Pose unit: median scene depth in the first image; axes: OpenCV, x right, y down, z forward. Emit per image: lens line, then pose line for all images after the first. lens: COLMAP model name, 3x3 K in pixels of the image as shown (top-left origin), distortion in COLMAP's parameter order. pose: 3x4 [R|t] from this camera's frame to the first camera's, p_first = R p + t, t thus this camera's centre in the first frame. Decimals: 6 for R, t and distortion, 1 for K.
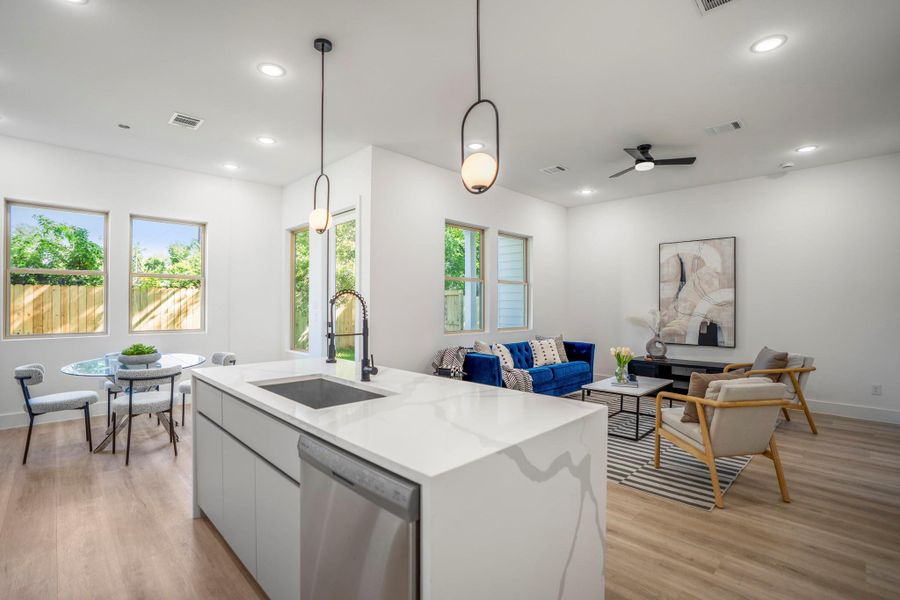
lens RADIAL K [[420.7, 0, 450.4], [0, 420.7, 303.2], [0, 0, 1]] dist [-0.067380, 0.026655]
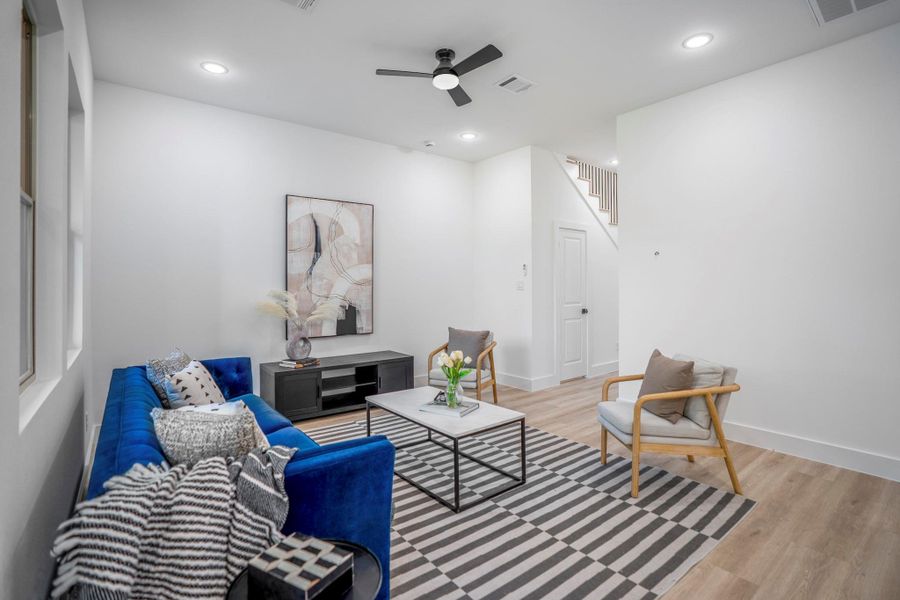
lens RADIAL K [[428.6, 0, 452.7], [0, 428.6, 283.2], [0, 0, 1]] dist [-0.070872, 0.030492]
pose [[0.113540, -0.001373, 0.993532, -0.172101], [-0.002963, 0.999994, 0.001721, 0.000964], [-0.993529, -0.003140, 0.113536, 0.697896]]
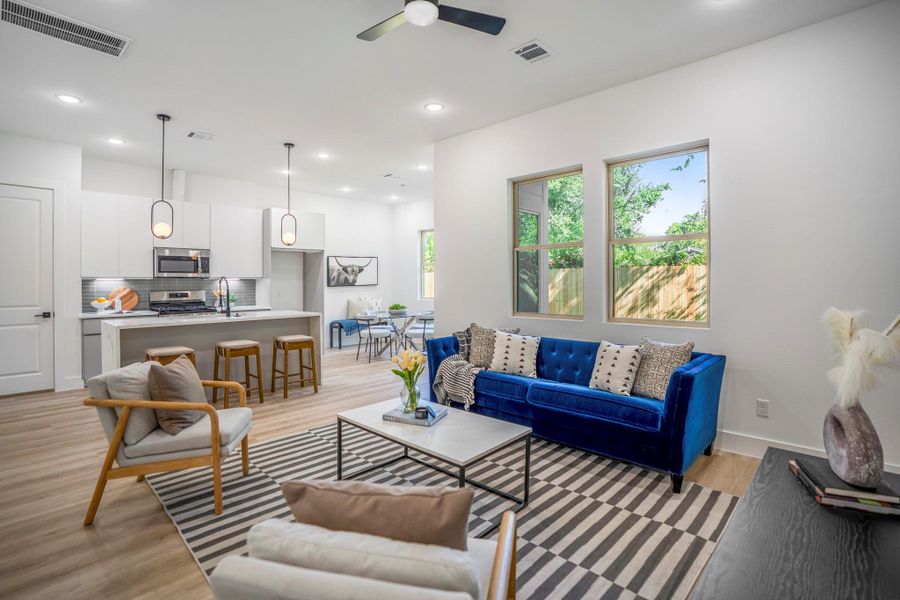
lens RADIAL K [[428.6, 0, 452.7], [0, 428.6, 283.2], [0, 0, 1]] dist [-0.070872, 0.030492]
pose [[0.030746, -0.000774, -0.999527, 0.769409], [0.012911, 0.999917, -0.000377, 0.007420], [0.999444, -0.012893, 0.030754, 0.784417]]
